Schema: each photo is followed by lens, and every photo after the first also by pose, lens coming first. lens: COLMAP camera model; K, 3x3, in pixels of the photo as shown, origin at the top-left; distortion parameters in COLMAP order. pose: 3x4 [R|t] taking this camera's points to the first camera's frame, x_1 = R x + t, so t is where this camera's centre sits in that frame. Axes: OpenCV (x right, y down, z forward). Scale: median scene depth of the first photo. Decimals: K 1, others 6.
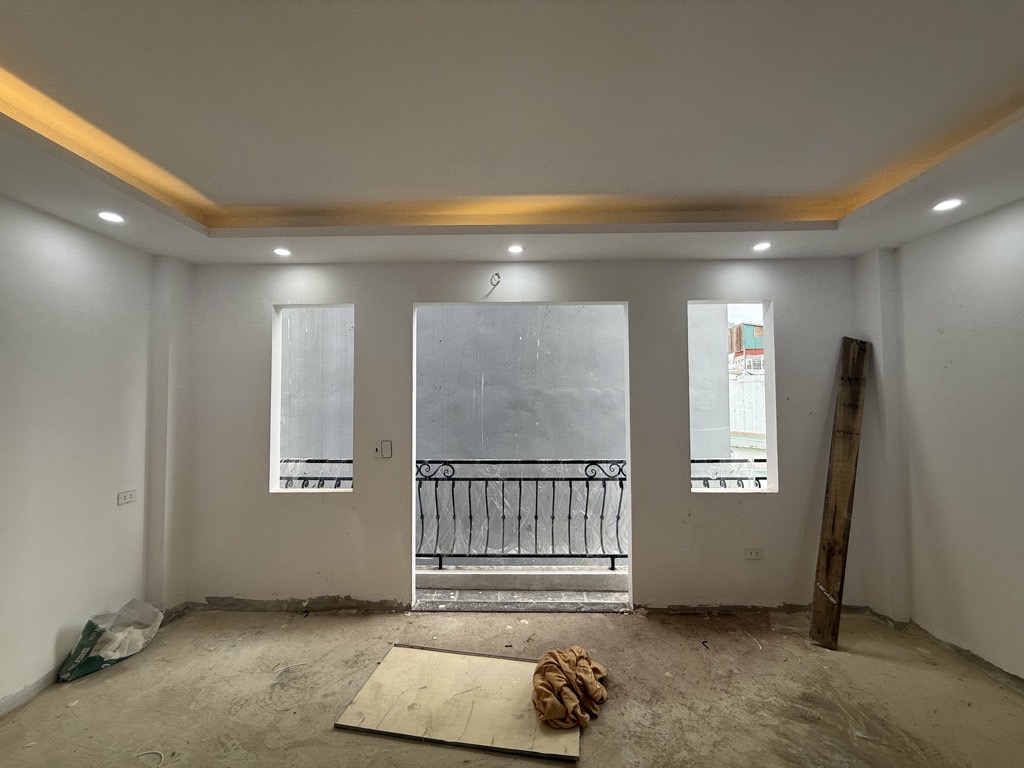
lens RADIAL K [[408.8, 0, 509.2], [0, 408.8, 384.6], [0, 0, 1]] dist [0.000914, 0.000039]
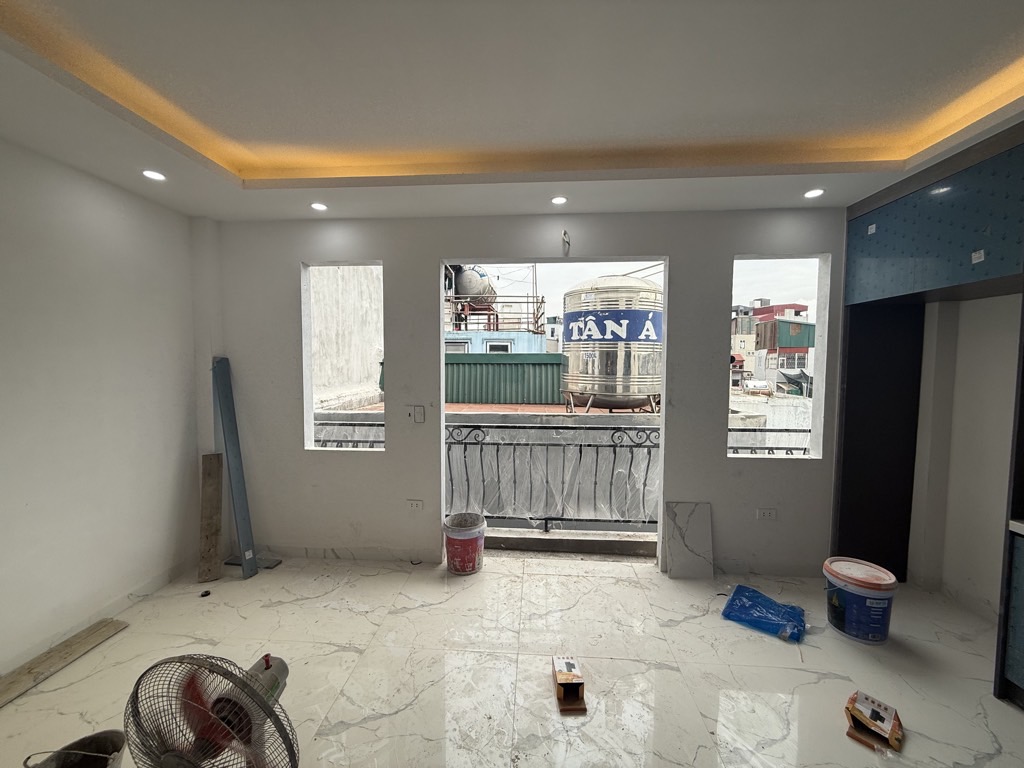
lens RADIAL K [[411.7, 0, 412.2], [0, 411.7, 401.5], [0, 0, 1]] dist [0.000729, 0.000039]
pose [[0.998352, 0.011007, -0.056327, -0.252449], [-0.003746, 0.991842, 0.127420, 0.001127], [0.057270, -0.126999, 0.990248, 0.005632]]
